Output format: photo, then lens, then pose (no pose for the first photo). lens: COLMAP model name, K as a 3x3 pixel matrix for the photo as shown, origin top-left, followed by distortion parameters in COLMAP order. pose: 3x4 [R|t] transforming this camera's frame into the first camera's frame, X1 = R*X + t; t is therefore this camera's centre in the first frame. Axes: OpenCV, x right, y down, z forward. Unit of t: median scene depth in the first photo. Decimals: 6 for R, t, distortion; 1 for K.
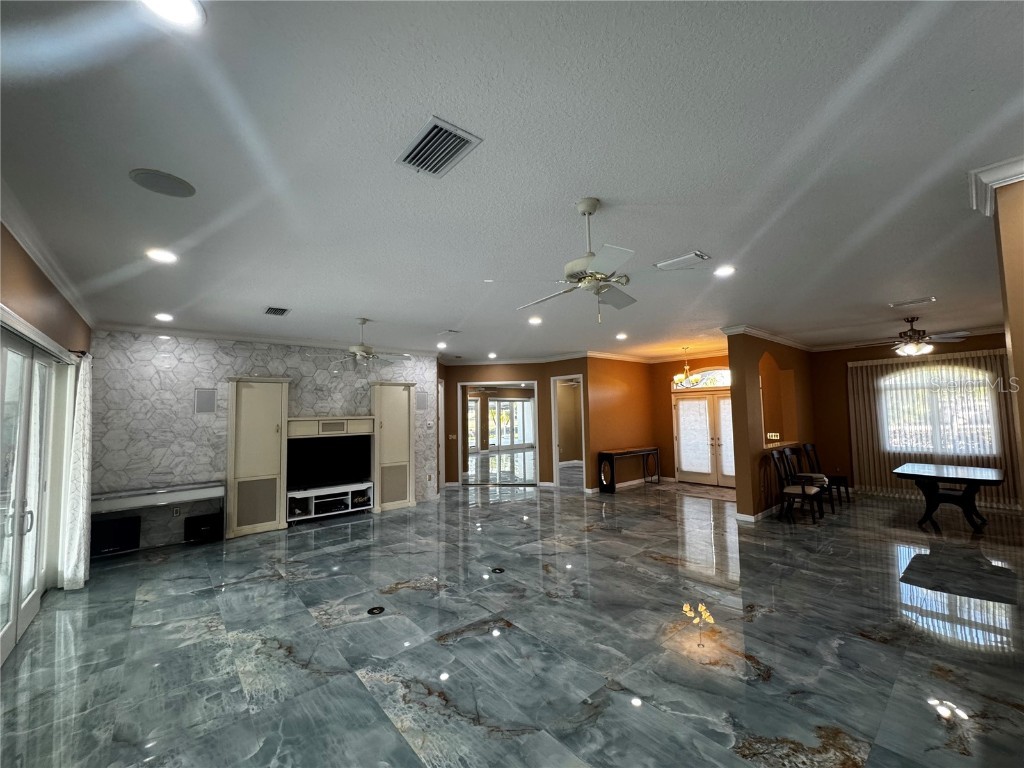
lens RADIAL K [[410.1, 0, 512.9], [0, 410.1, 384.7], [0, 0, 1]] dist [-0.003846, 0.000521]
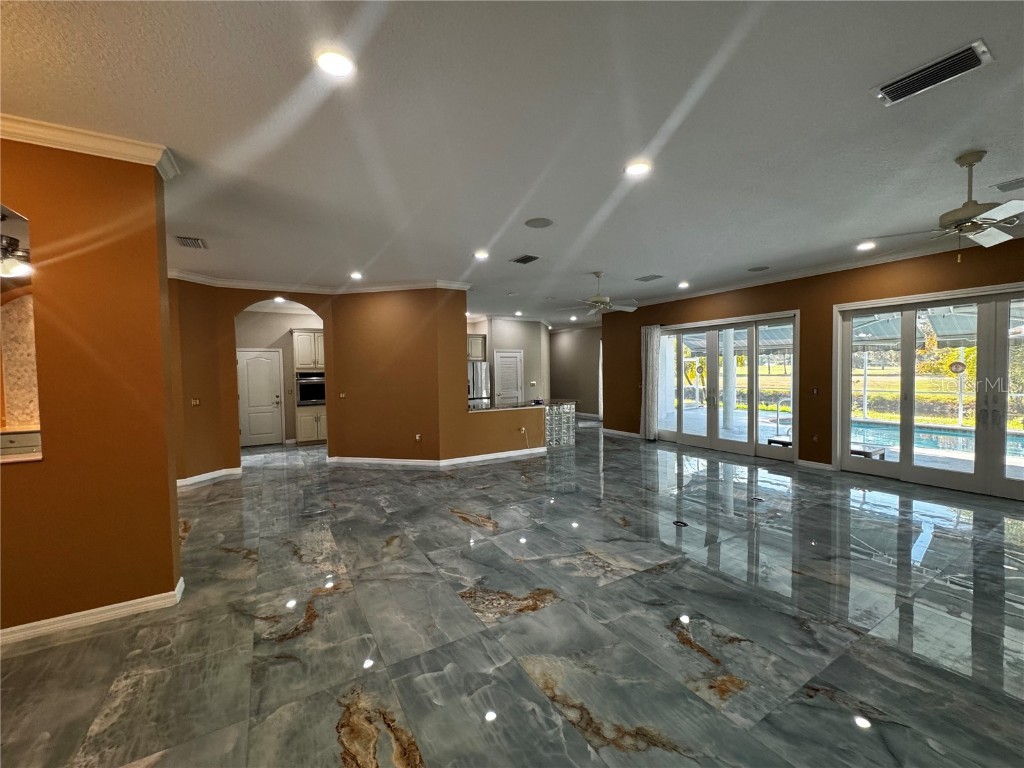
lens RADIAL K [[410.1, 0, 512.9], [0, 410.1, 384.7], [0, 0, 1]] dist [-0.003846, 0.000521]
pose [[-0.985728, 0.028842, 0.165857, 0.156269], [0.022927, 0.999035, -0.037471, 0.160903], [-0.166778, -0.033133, -0.985438, 1.809945]]
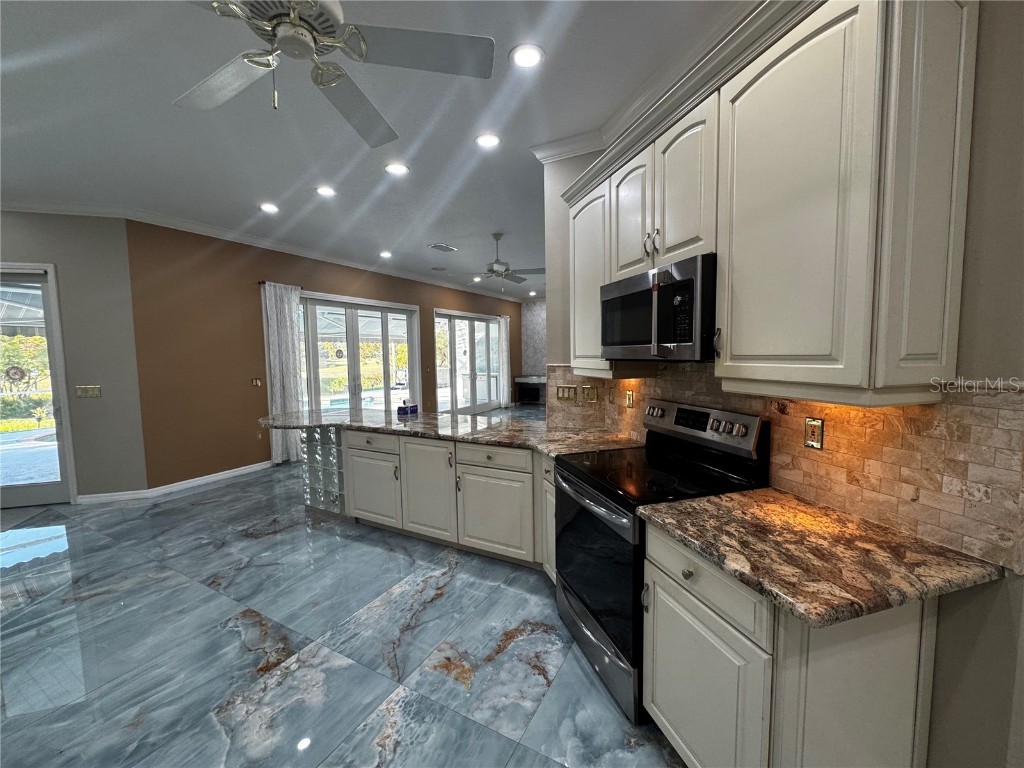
lens RADIAL K [[410.1, 0, 512.9], [0, 410.1, 384.7], [0, 0, 1]] dist [-0.003846, 0.000521]
pose [[0.359519, 0.085493, -0.929213, 1.157308], [0.075103, 0.989913, 0.120135, 0.039659], [0.930110, -0.112978, 0.349472, 0.131441]]
